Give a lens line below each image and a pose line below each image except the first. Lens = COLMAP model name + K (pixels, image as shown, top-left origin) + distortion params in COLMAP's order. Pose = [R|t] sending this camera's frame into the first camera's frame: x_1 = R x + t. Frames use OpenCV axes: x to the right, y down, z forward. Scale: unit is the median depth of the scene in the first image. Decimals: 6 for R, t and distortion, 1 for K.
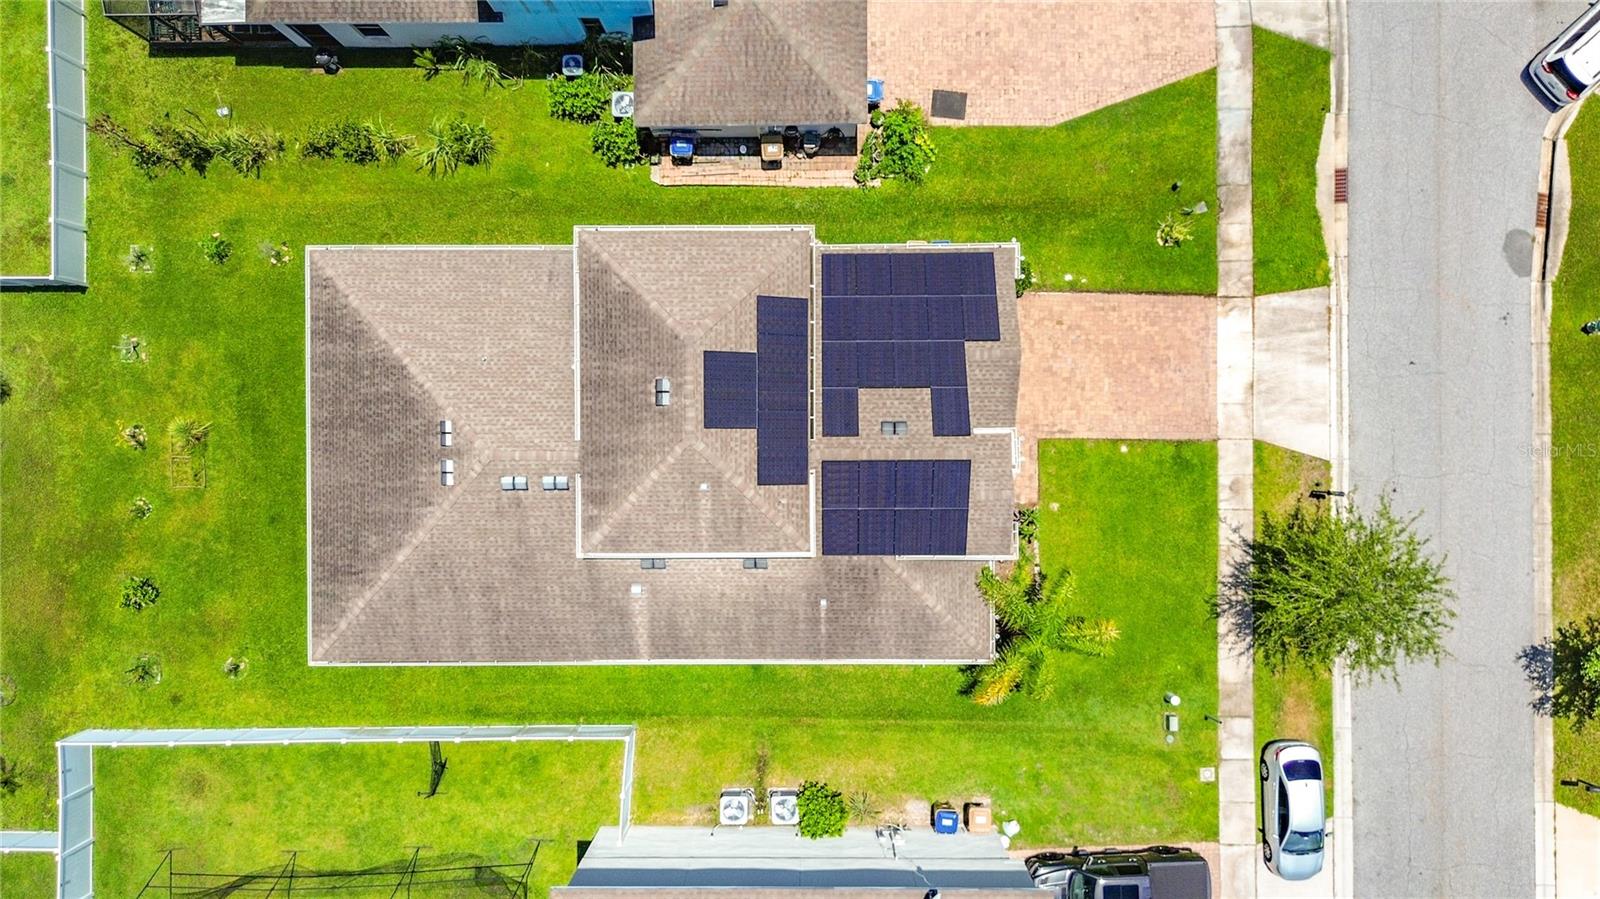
lens RADIAL K [[1137.2, 0, 797.7], [0, 1137.2, 446.1], [0, 0, 1]] dist [0.068852, -0.073131]
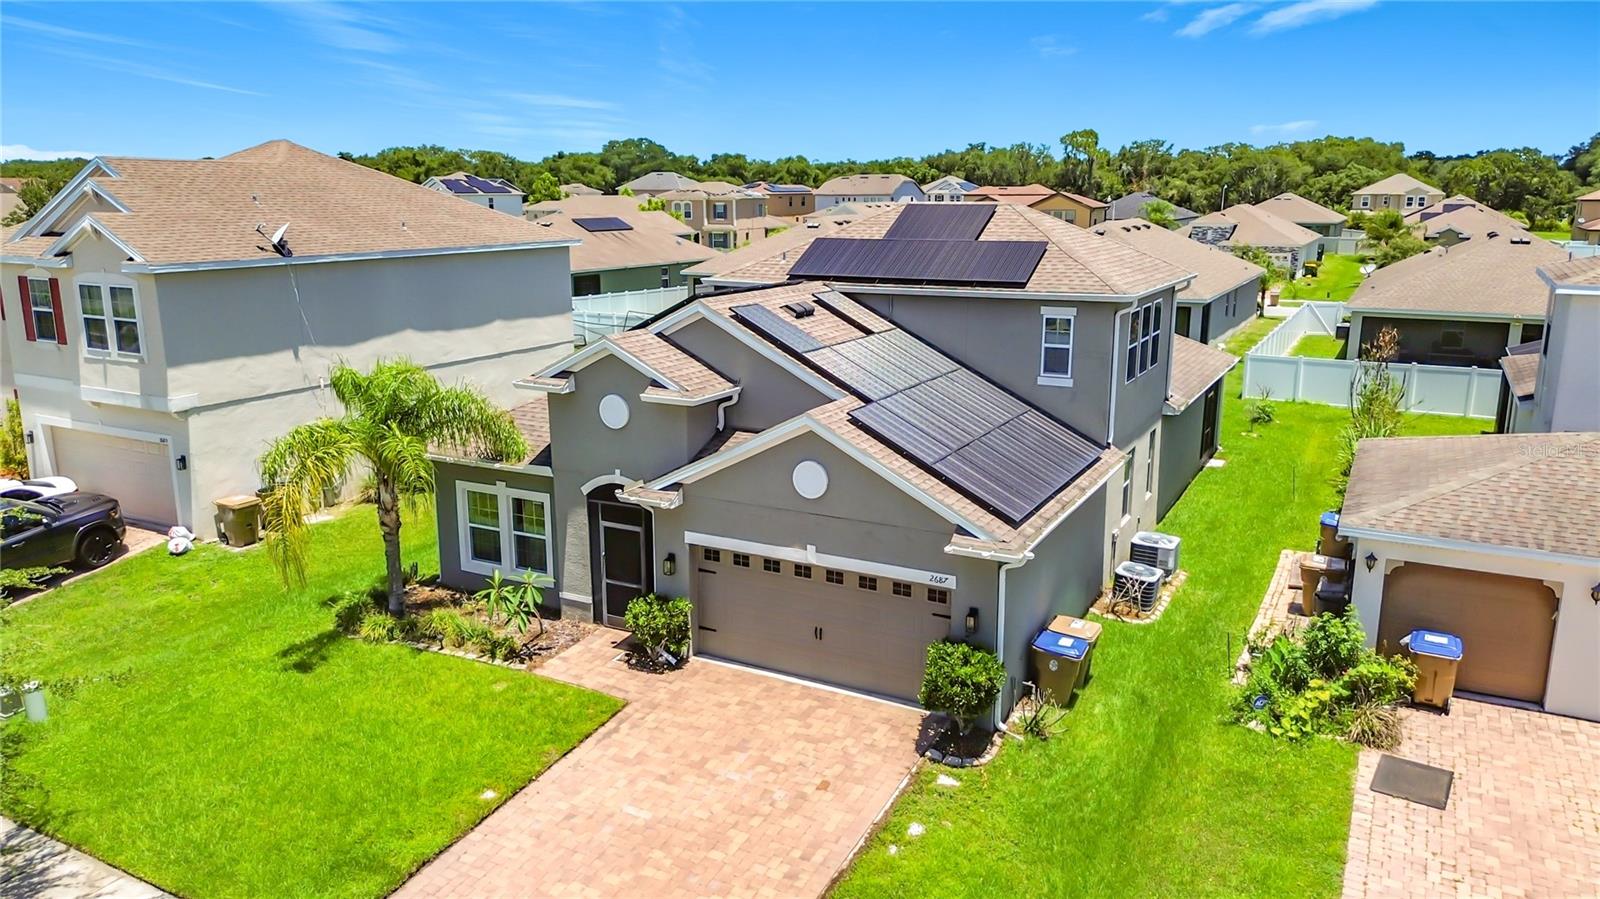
lens RADIAL K [[1137.2, 0, 797.7], [0, 1137.2, 446.1], [0, 0, 1]] dist [0.068852, -0.073131]
pose [[-0.471029, 0.212602, -0.856114, 0.568652], [-0.882053, -0.101819, 0.460016, -0.280861], [0.010632, 0.971819, 0.235487, 0.778678]]
